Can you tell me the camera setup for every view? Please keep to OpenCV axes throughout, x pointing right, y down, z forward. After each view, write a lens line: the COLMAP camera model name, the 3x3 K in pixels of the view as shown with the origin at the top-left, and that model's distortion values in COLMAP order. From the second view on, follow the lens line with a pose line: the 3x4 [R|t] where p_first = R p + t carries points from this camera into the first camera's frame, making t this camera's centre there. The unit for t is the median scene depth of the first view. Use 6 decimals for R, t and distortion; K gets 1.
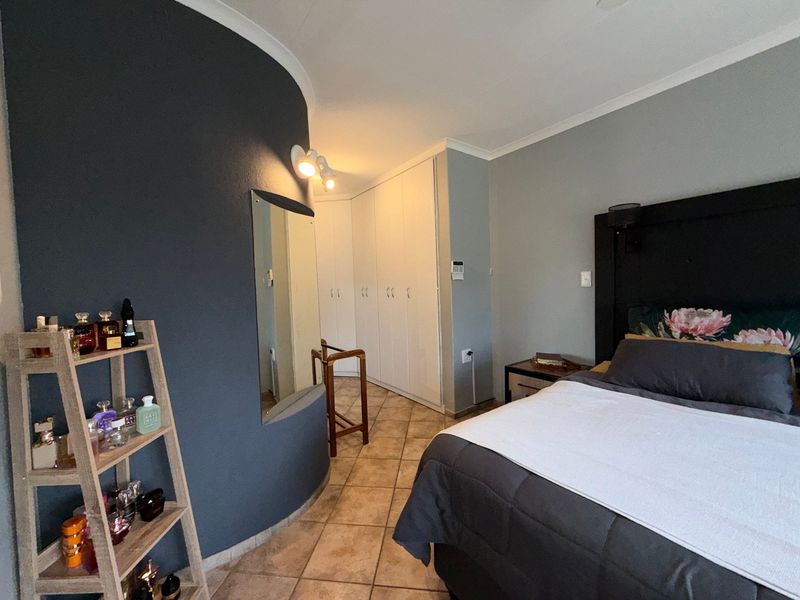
lens RADIAL K [[321.4, 0, 400.2], [0, 321.4, 299.1], [0, 0, 1]] dist [0.002089, 0.000144]
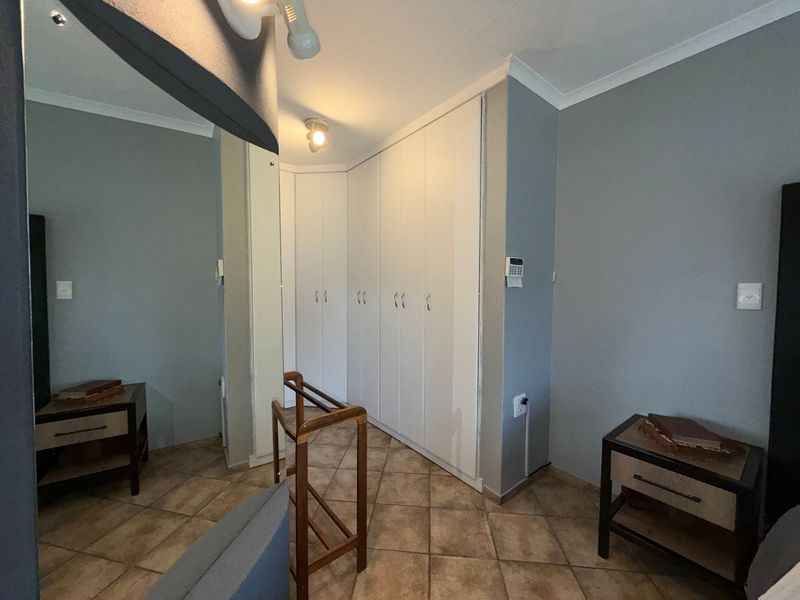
lens RADIAL K [[321.4, 0, 399.4], [0, 321.4, 299.2], [0, 0, 1]] dist [0.002089, 0.000144]
pose [[0.998781, 0.037566, 0.032005, -0.064997], [-0.037628, 0.999291, 0.001349, -0.028416], [-0.031932, -0.002552, 0.999487, 0.361675]]
